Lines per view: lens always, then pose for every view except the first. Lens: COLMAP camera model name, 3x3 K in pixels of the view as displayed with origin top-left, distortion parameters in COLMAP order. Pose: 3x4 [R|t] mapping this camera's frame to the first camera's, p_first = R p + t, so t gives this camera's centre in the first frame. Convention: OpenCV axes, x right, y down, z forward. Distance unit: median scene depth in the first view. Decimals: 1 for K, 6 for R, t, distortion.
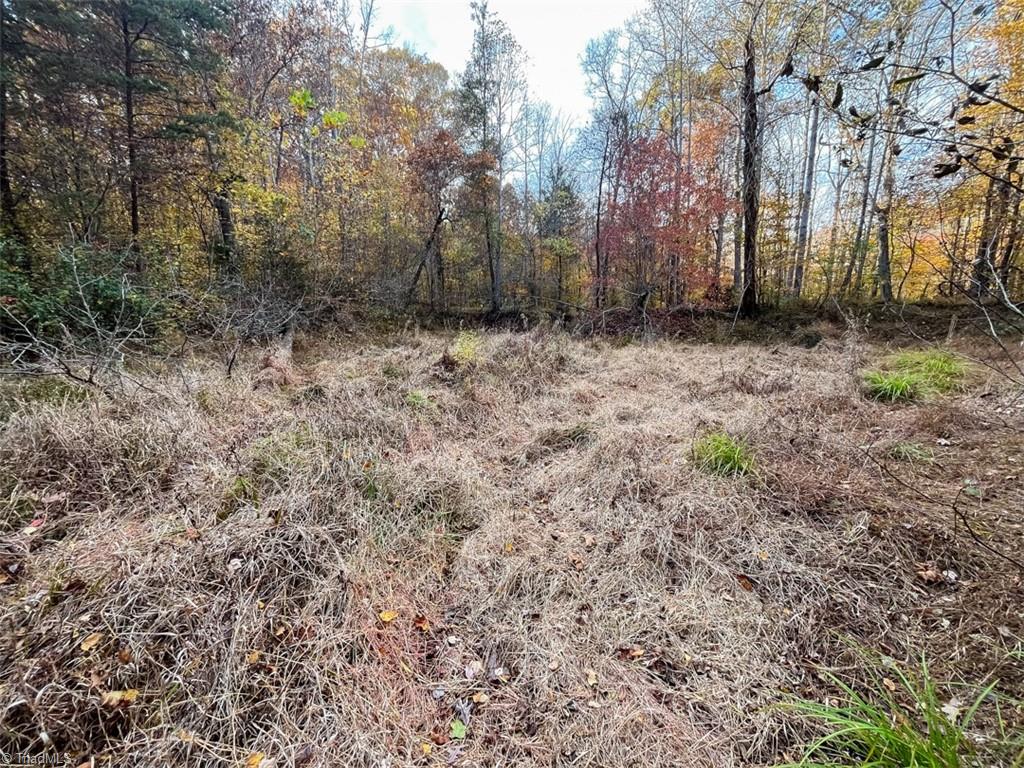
lens RADIAL K [[410.1, 0, 513.2], [0, 410.1, 386.2], [0, 0, 1]] dist [-0.003331, 0.000041]
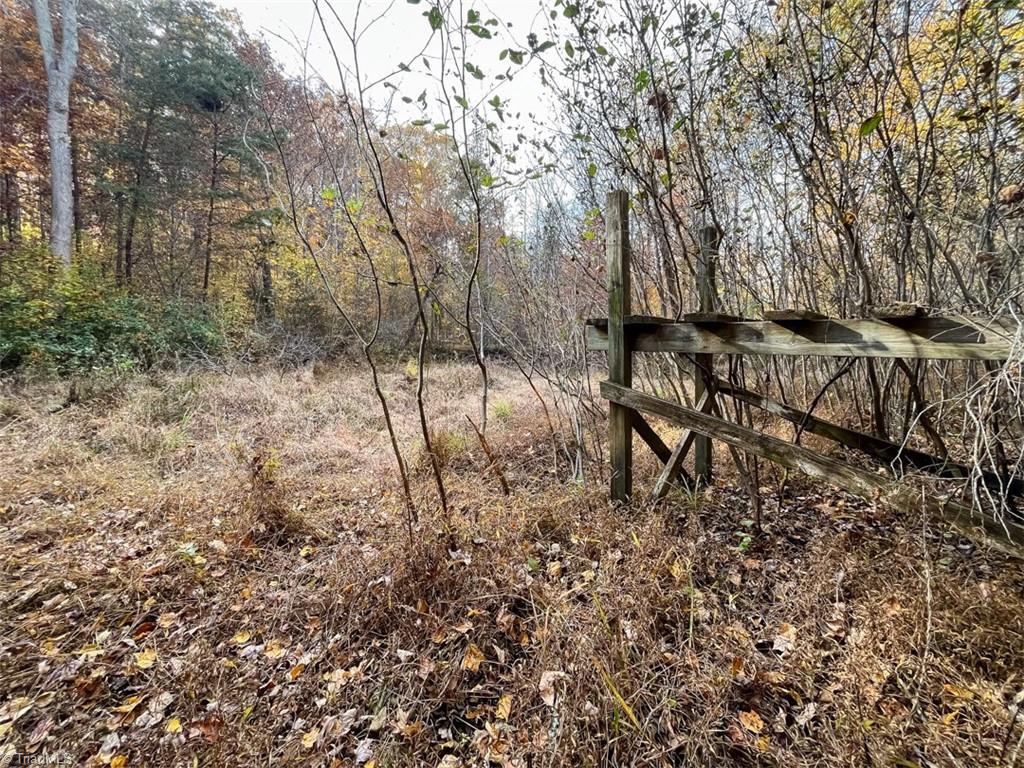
lens RADIAL K [[410.1, 0, 509.7], [0, 410.1, 382.6], [0, 0, 1]] dist [-0.003331, 0.000041]
pose [[0.999334, 0.021255, -0.029654, 0.113616], [-0.024110, 0.994746, -0.099498, 0.044634], [0.027383, 0.100147, 0.994596, -0.244514]]
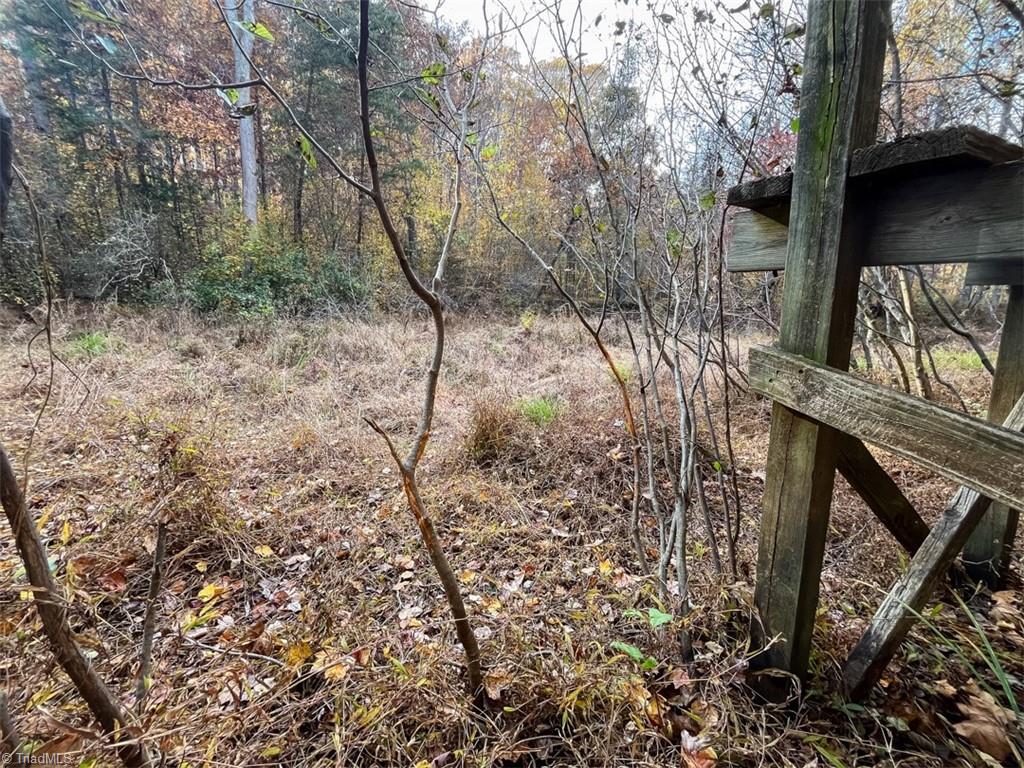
lens RADIAL K [[410.1, 0, 508.5], [0, 410.1, 386.5], [0, 0, 1]] dist [-0.003331, 0.000041]
pose [[0.934223, 0.100254, -0.342311, 0.126305], [-0.093201, 0.994958, 0.037039, 0.037372], [0.344298, -0.002699, 0.938856, -0.181845]]
